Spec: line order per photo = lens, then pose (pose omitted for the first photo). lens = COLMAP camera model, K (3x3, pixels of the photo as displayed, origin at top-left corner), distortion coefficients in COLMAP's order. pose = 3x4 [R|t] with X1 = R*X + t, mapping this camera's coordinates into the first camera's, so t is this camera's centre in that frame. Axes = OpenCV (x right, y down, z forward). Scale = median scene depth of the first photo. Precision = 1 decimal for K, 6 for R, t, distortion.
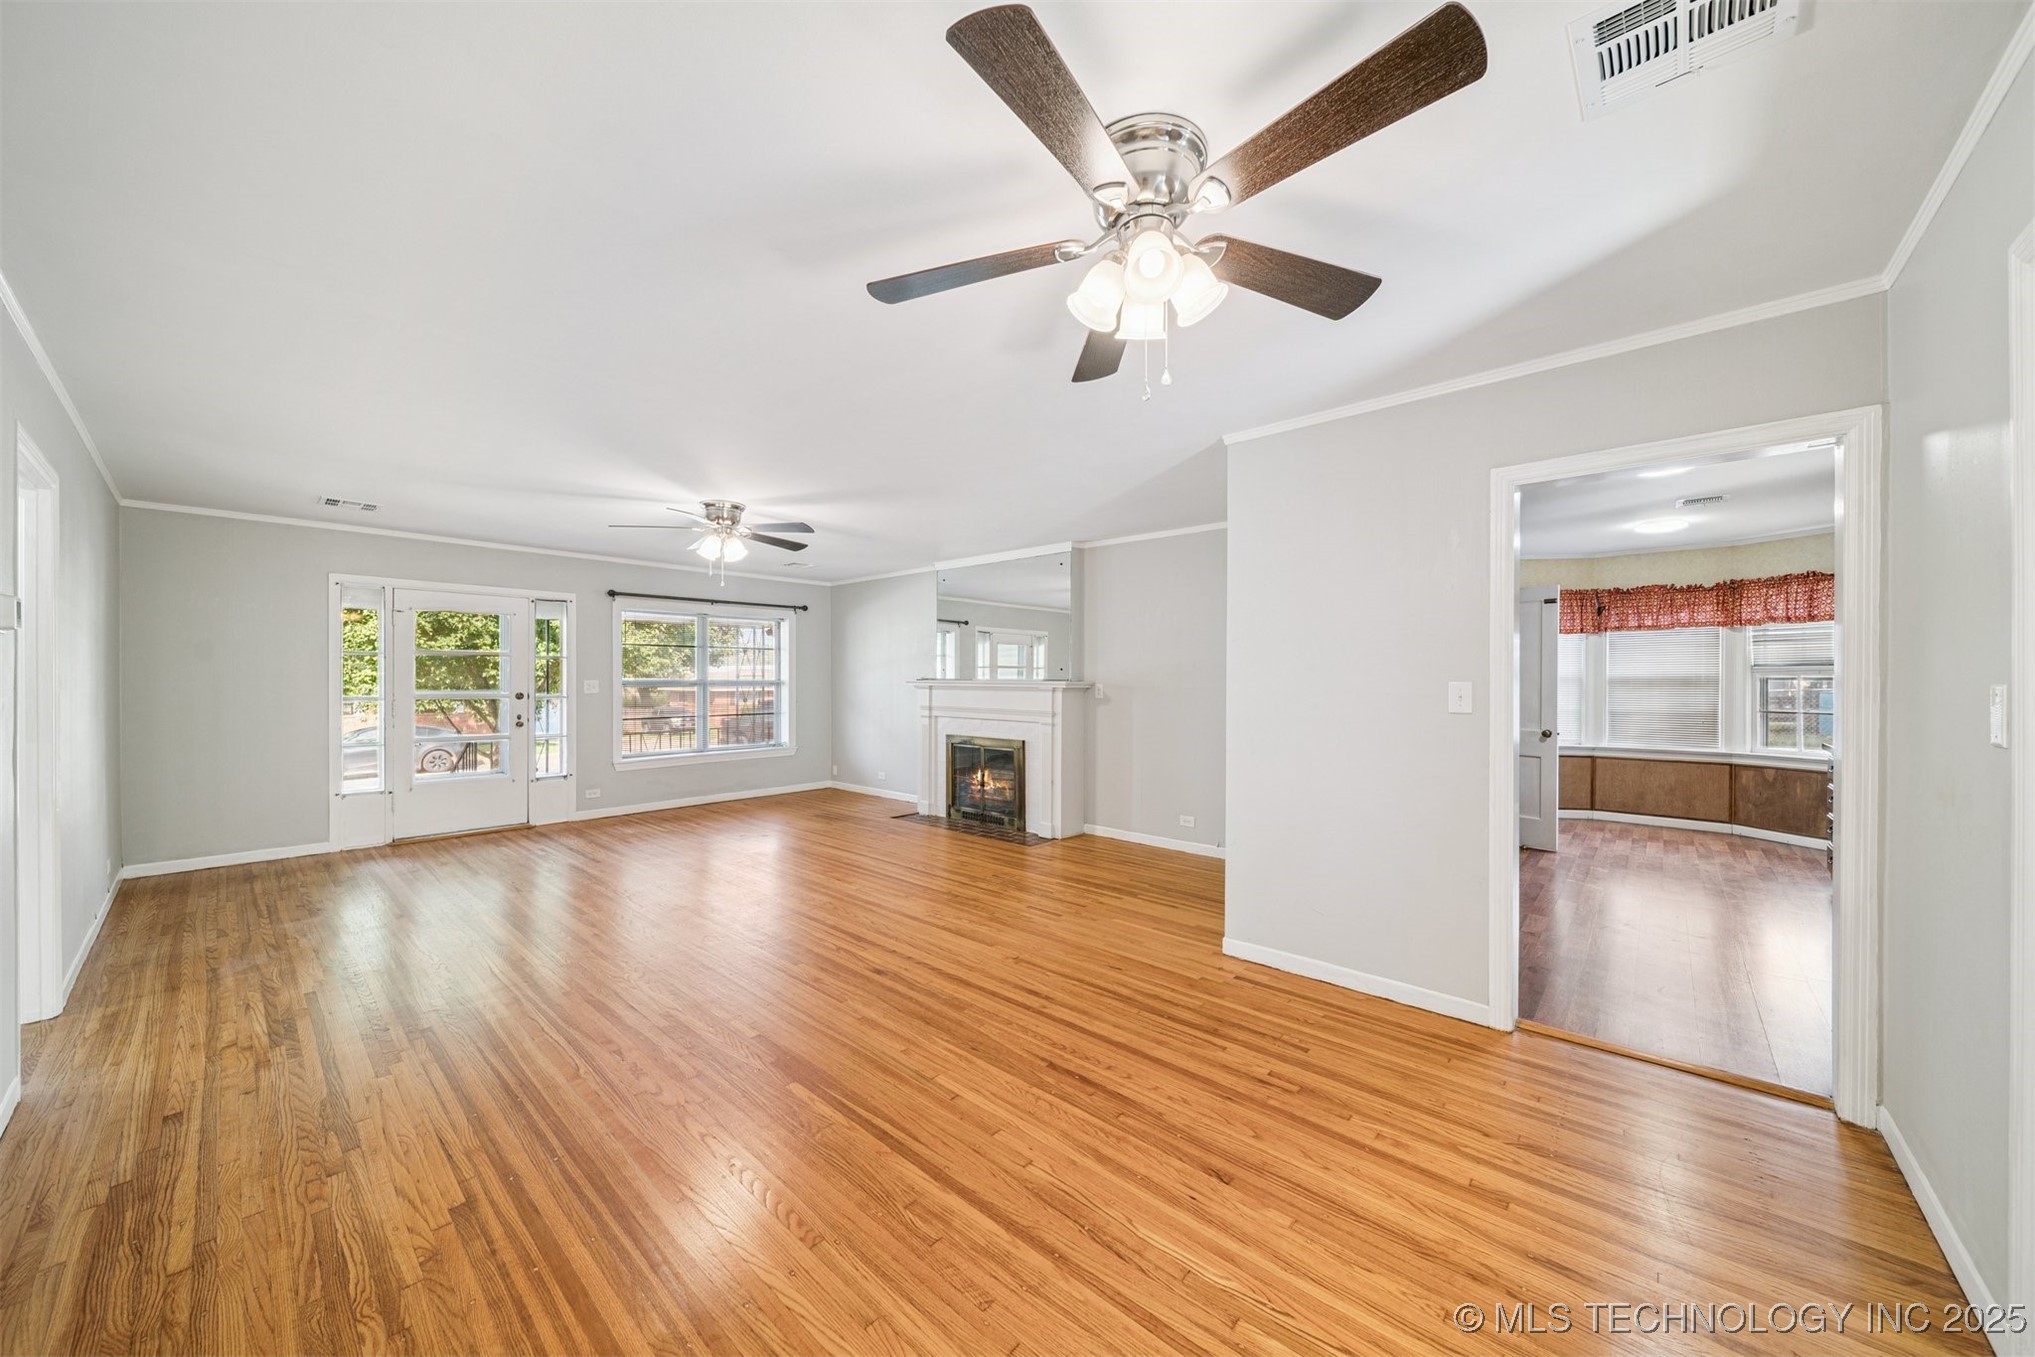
lens RADIAL K [[728.2, 0, 1016.5], [0, 728.2, 682.4], [0, 0, 1]] dist [0.000125, -0.003120]
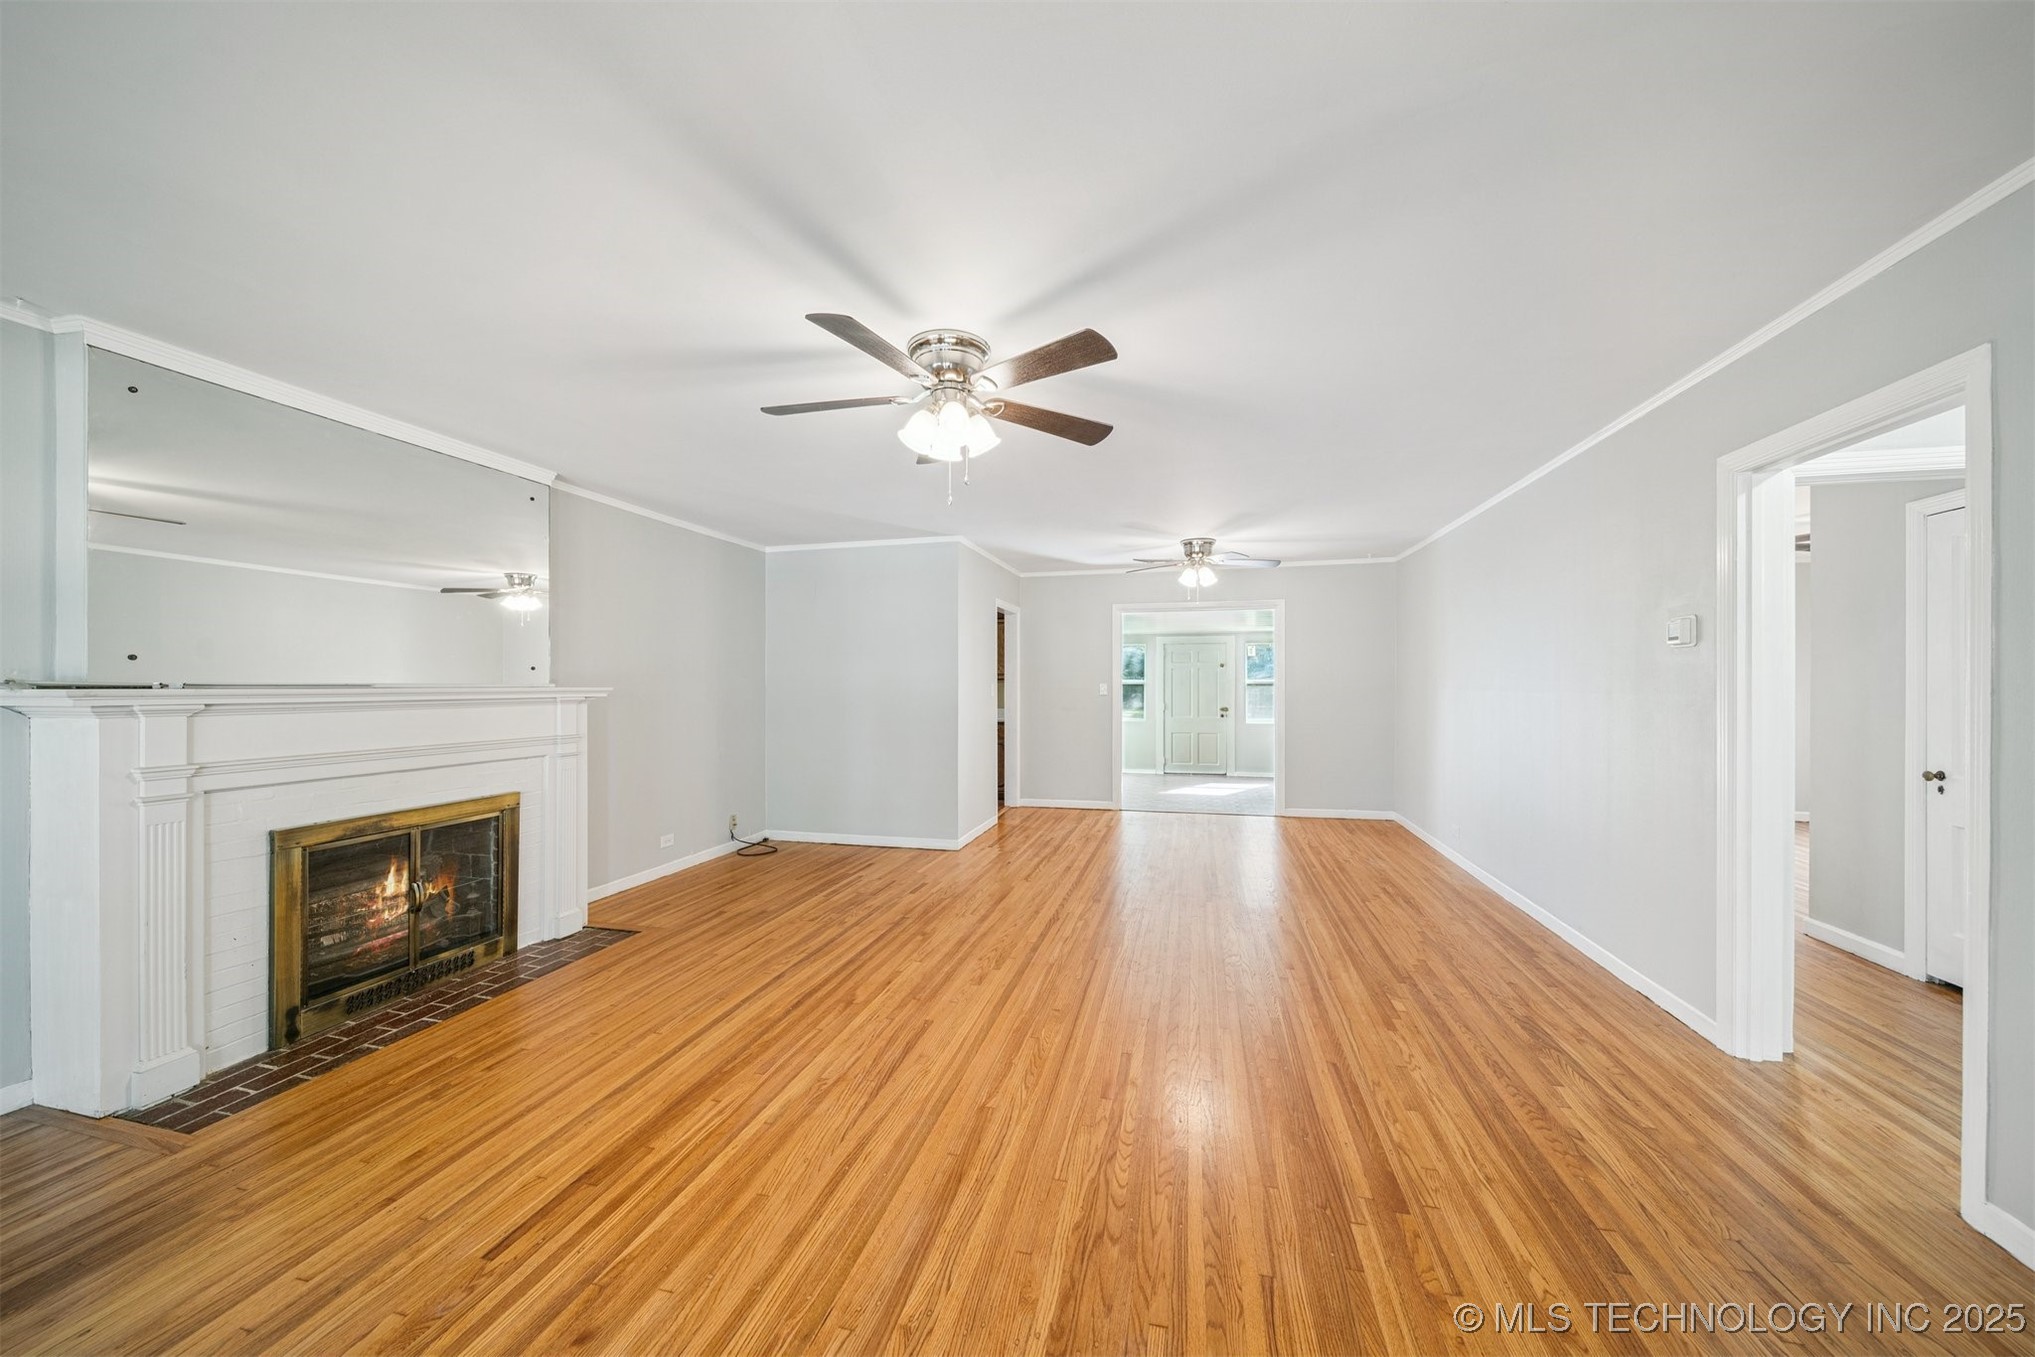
lens RADIAL K [[714.4, 0, 1017.0], [0, 714.4, 689.0], [0, 0, 1]] dist [0.001114, -0.002883]
pose [[-0.478073, -0.007746, 0.878286, -0.638091], [0.003261, 0.999939, 0.010594, -0.005850], [-0.878314, 0.007929, -0.478019, 0.876887]]
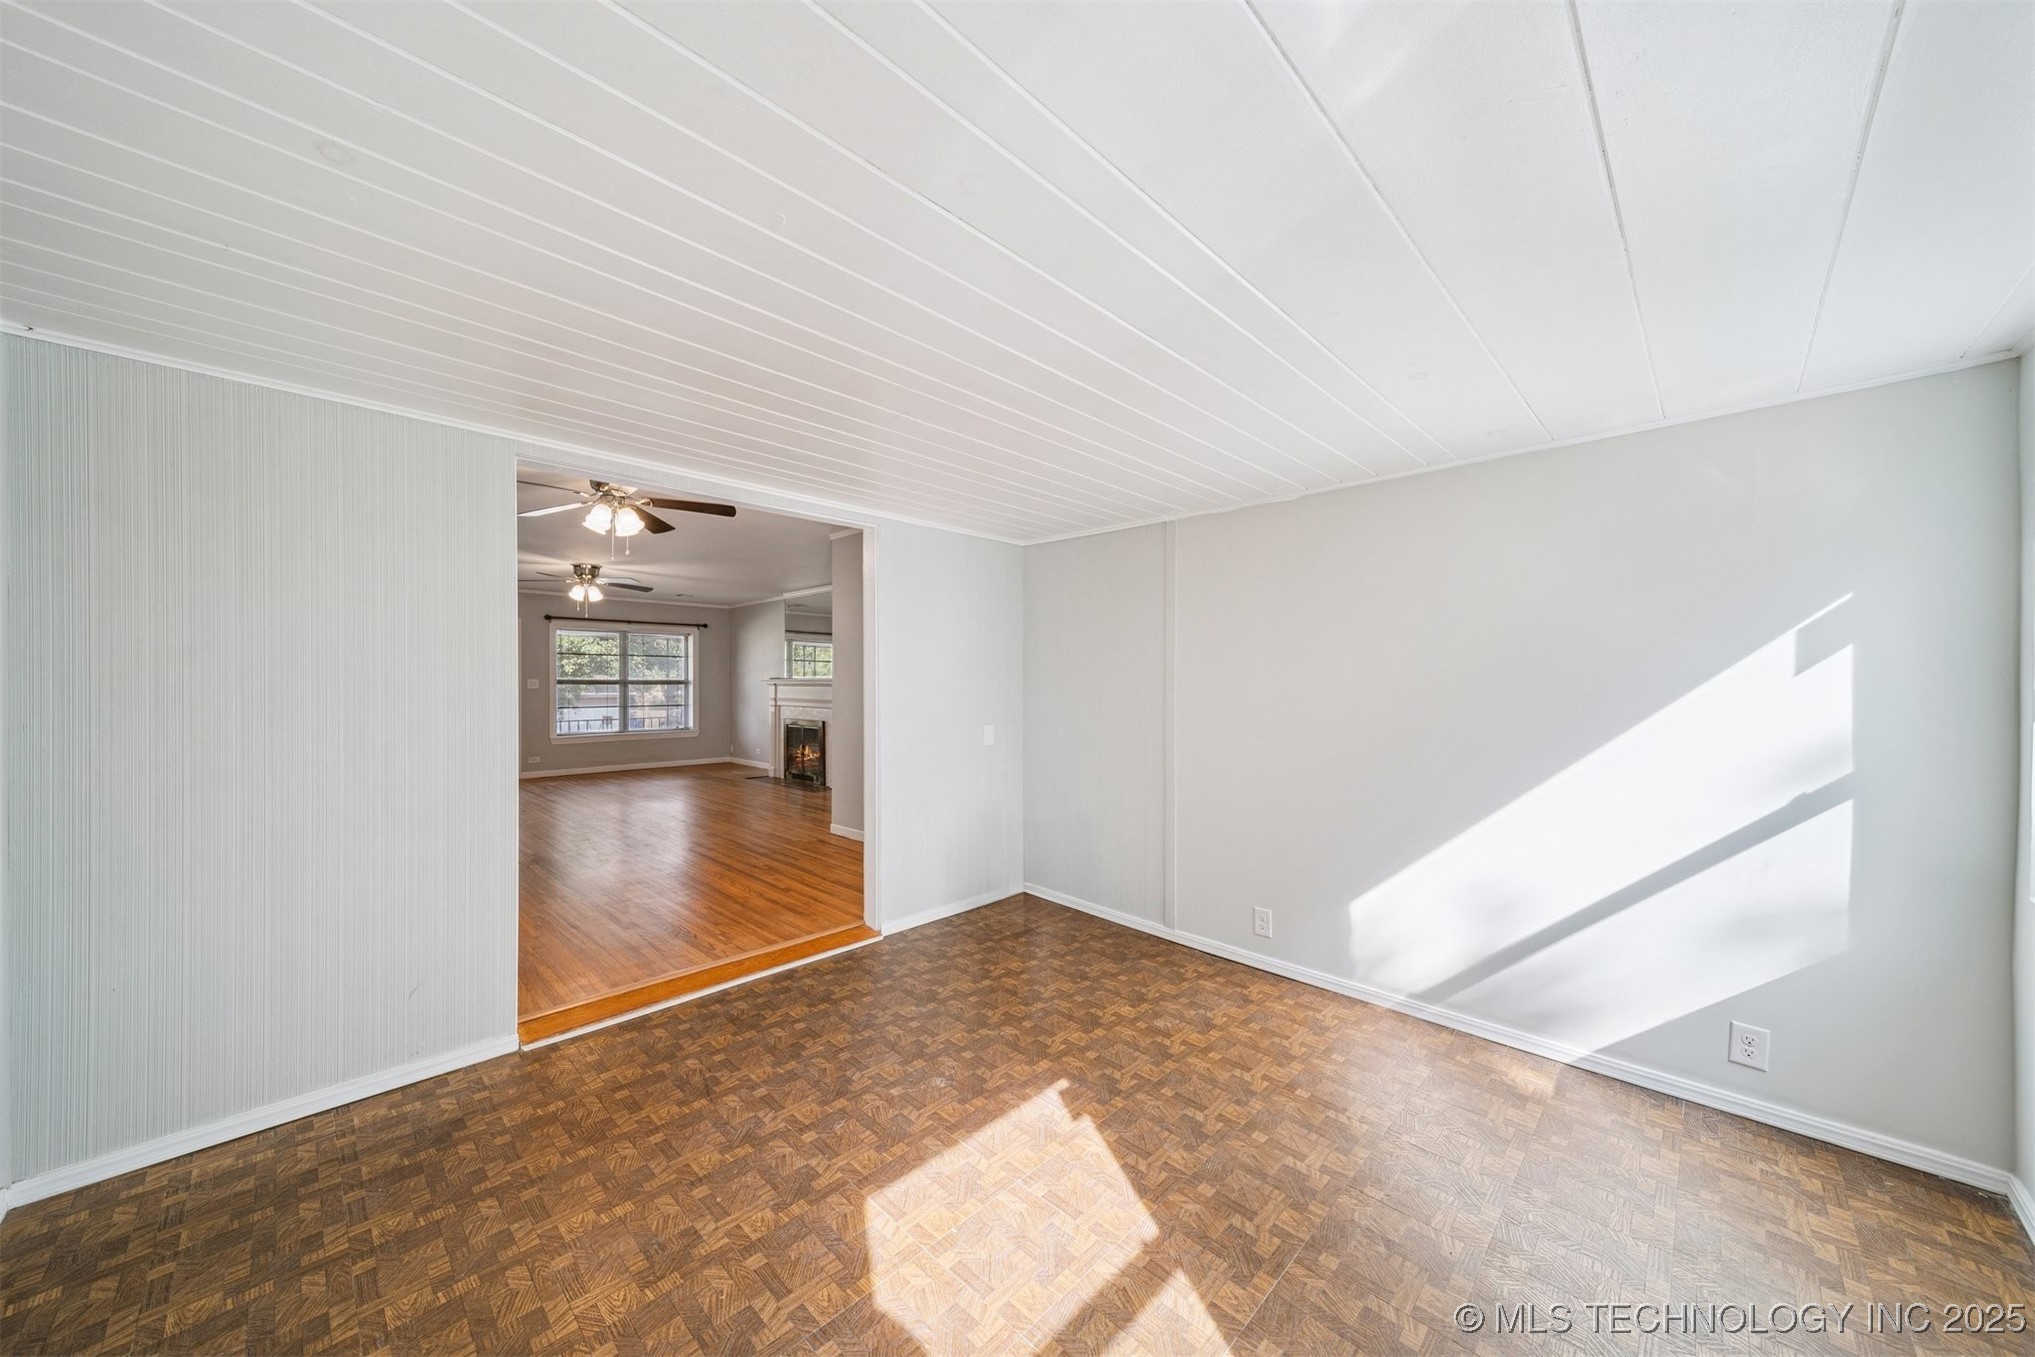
lens RADIAL K [[714.4, 0, 1017.0], [0, 714.4, 689.0], [0, 0, 1]] dist [0.001114, -0.002883]
pose [[0.999356, 0.001419, -0.035842, 0.416411], [-0.001319, 0.999995, 0.002819, 0.011818], [0.035846, -0.002770, 0.999353, -0.363264]]
